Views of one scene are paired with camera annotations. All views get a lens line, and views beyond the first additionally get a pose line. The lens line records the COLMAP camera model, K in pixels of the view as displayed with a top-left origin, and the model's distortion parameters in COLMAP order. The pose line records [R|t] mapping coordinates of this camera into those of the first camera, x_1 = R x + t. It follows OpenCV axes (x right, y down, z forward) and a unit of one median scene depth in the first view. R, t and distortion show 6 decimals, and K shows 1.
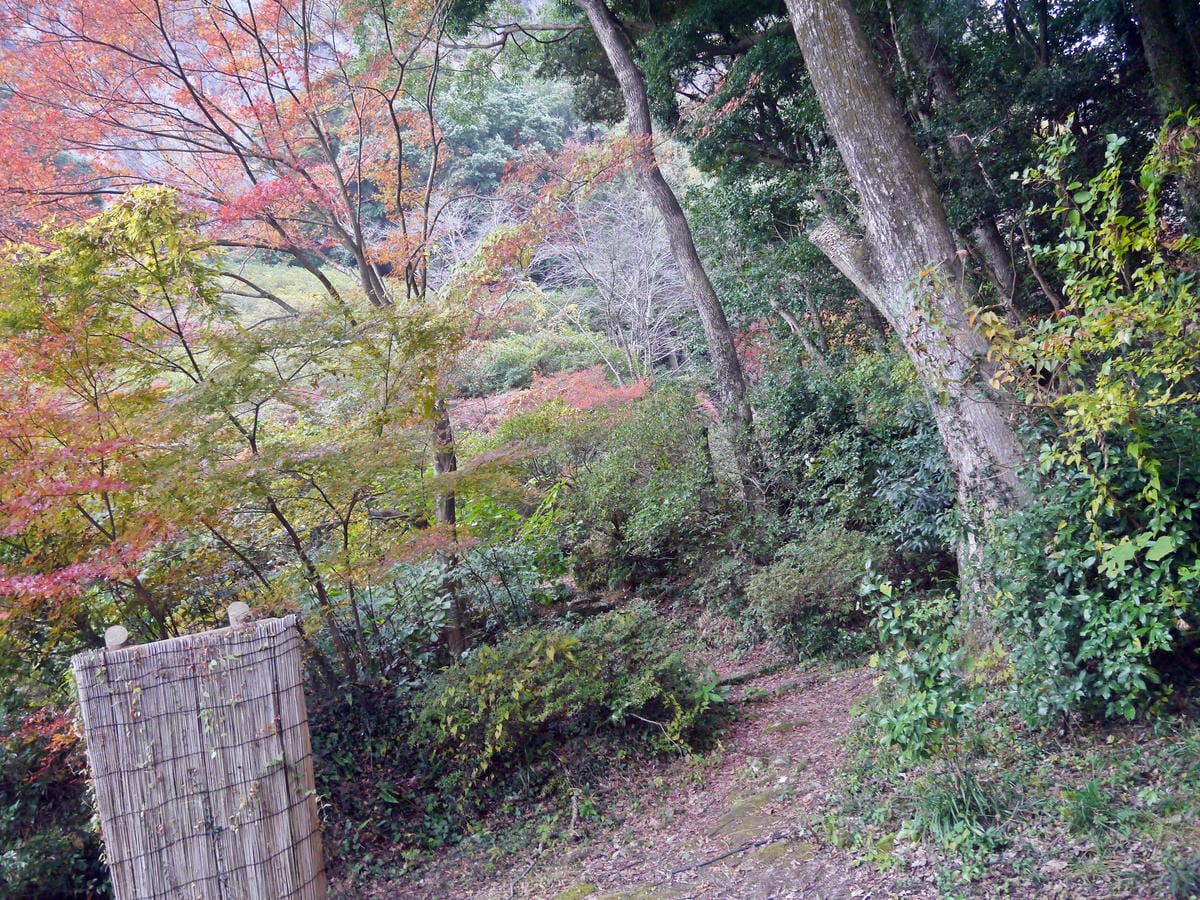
lens RADIAL K [[1029.5, 0, 600.0], [0, 1029.5, 450.0], [0, 0, 1]] dist [-0.027163, 0.010165]
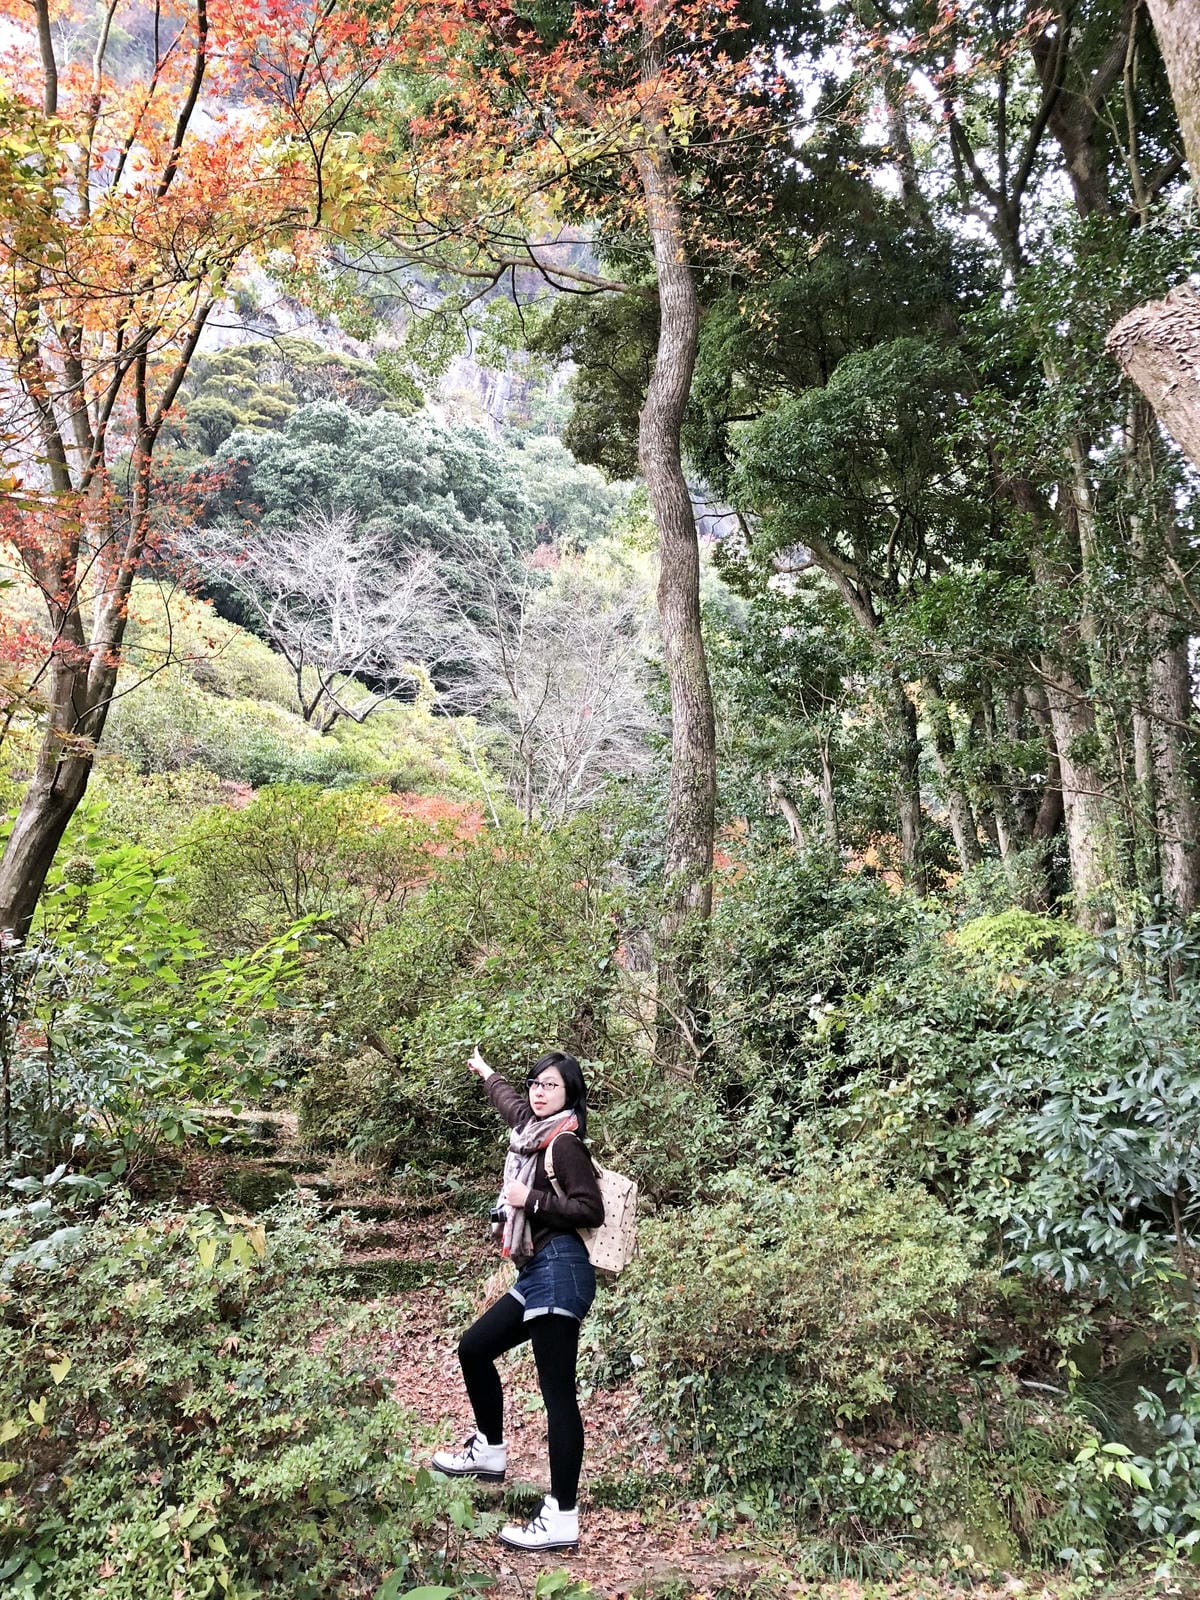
lens RADIAL K [[1296.5, 0, 600.0], [0, 1296.5, 800.0], [0, 0, 1]] dist [0.042601, -0.006502]
pose [[0.947030, 0.315860, 0.058027, 0.042197], [-0.302467, 0.937990, -0.169377, 0.050699], [-0.107929, 0.142853, 0.983842, 0.404723]]
